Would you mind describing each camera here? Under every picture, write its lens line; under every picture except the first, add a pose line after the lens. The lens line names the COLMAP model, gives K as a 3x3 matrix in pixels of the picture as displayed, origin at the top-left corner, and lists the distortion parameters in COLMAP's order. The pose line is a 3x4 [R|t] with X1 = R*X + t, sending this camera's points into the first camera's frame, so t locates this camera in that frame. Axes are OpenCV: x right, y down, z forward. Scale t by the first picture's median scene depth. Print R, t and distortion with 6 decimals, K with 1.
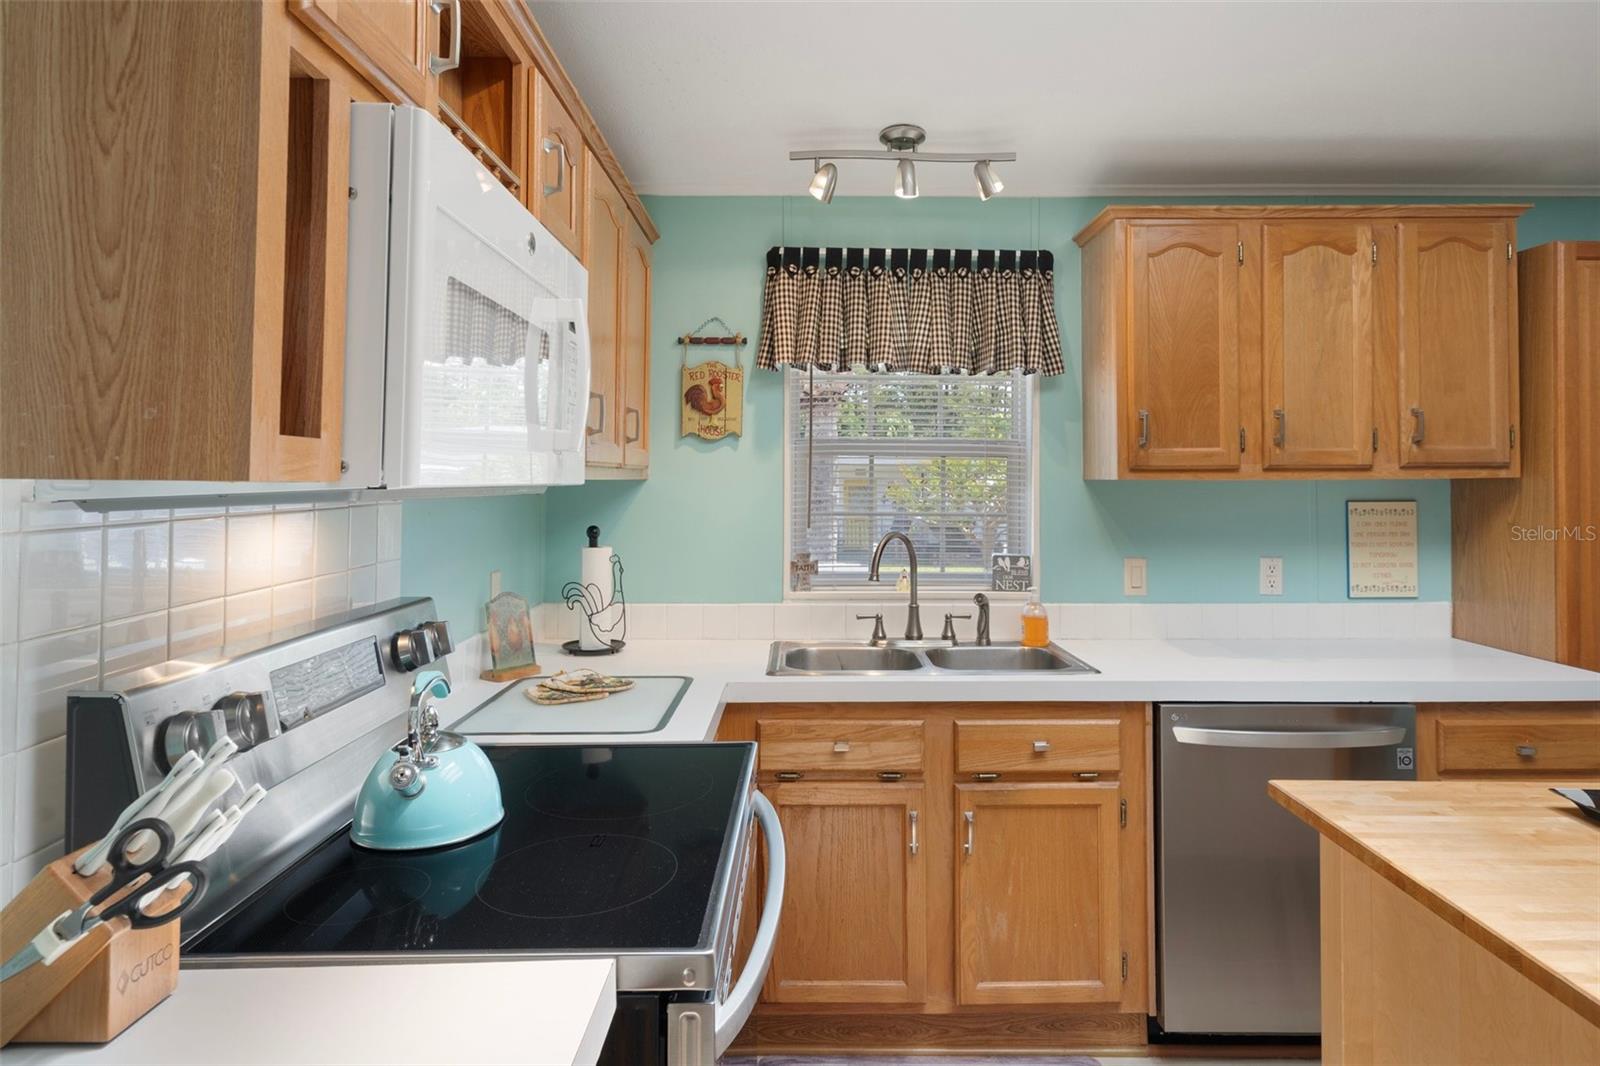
lens RADIAL K [[919.4, 0, 807.5], [0, 919.4, 467.3], [0, 0, 1]] dist [0.004105, 0.000611]
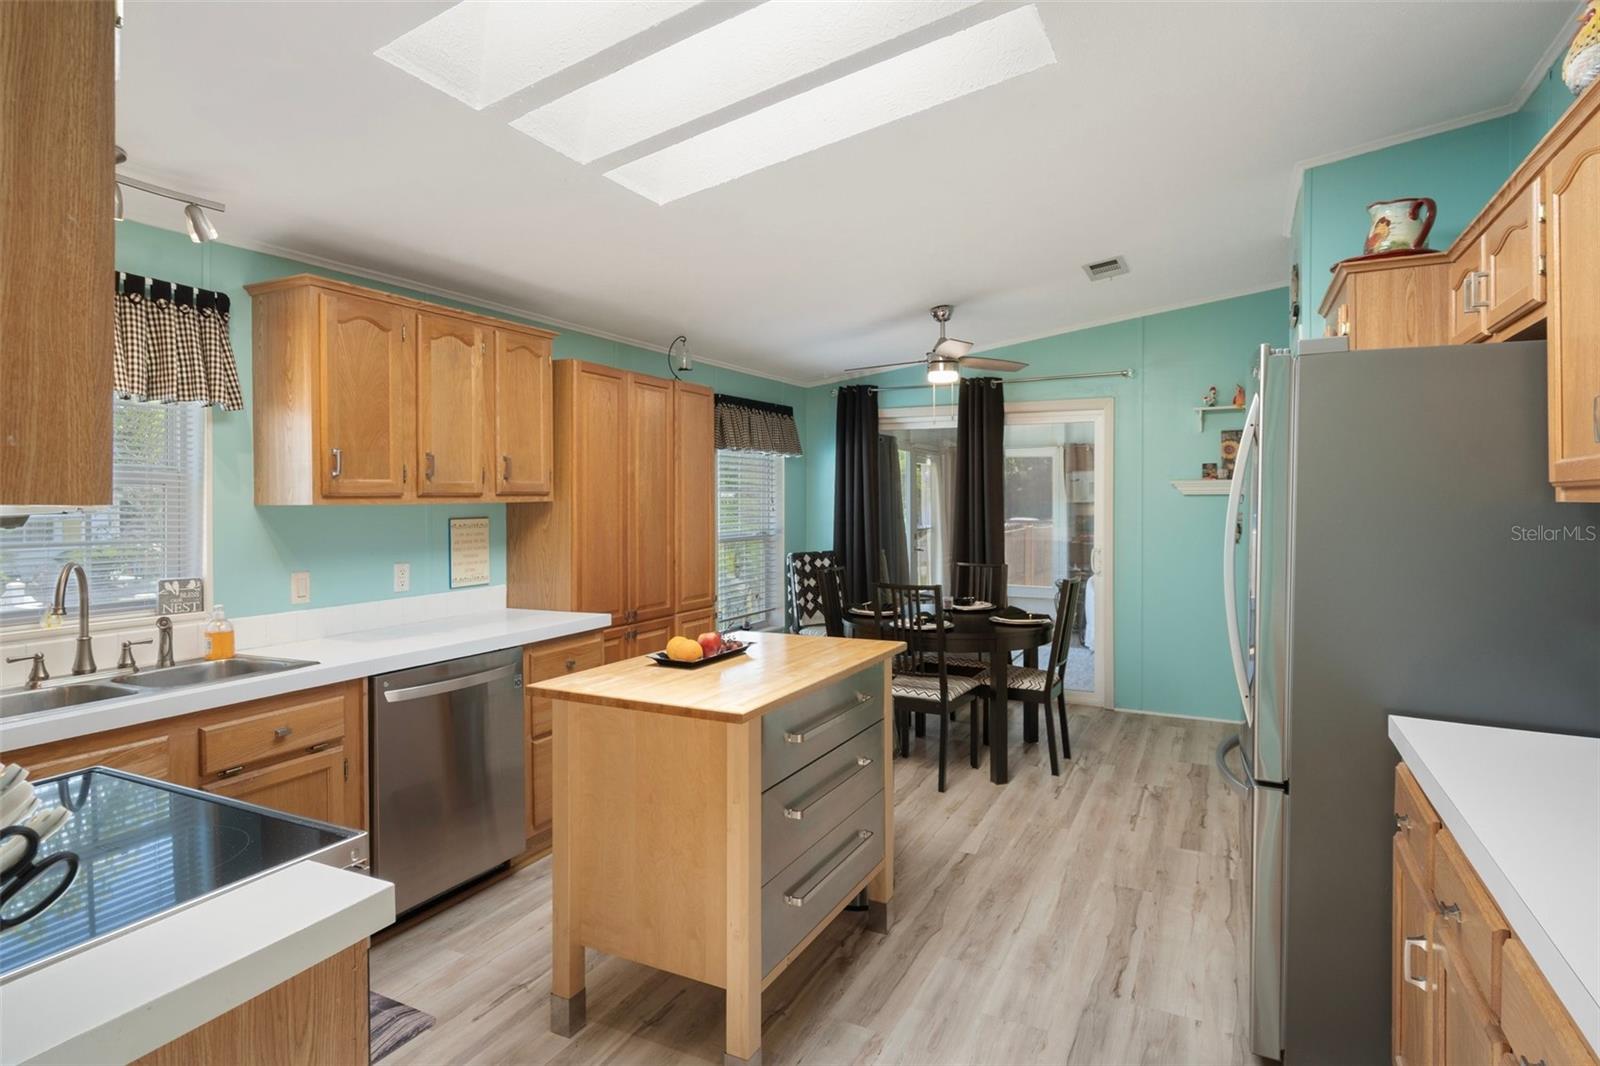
lens RADIAL K [[849.0, 0, 800.0], [0, 849.0, 533.0], [0, 0, 1]] dist [-0.001499, -0.000511]
pose [[0.461819, -0.038168, 0.886153, -0.353308], [-0.001578, 0.999037, 0.043852, 0.000762], [-0.886973, -0.021650, 0.461314, -0.073066]]
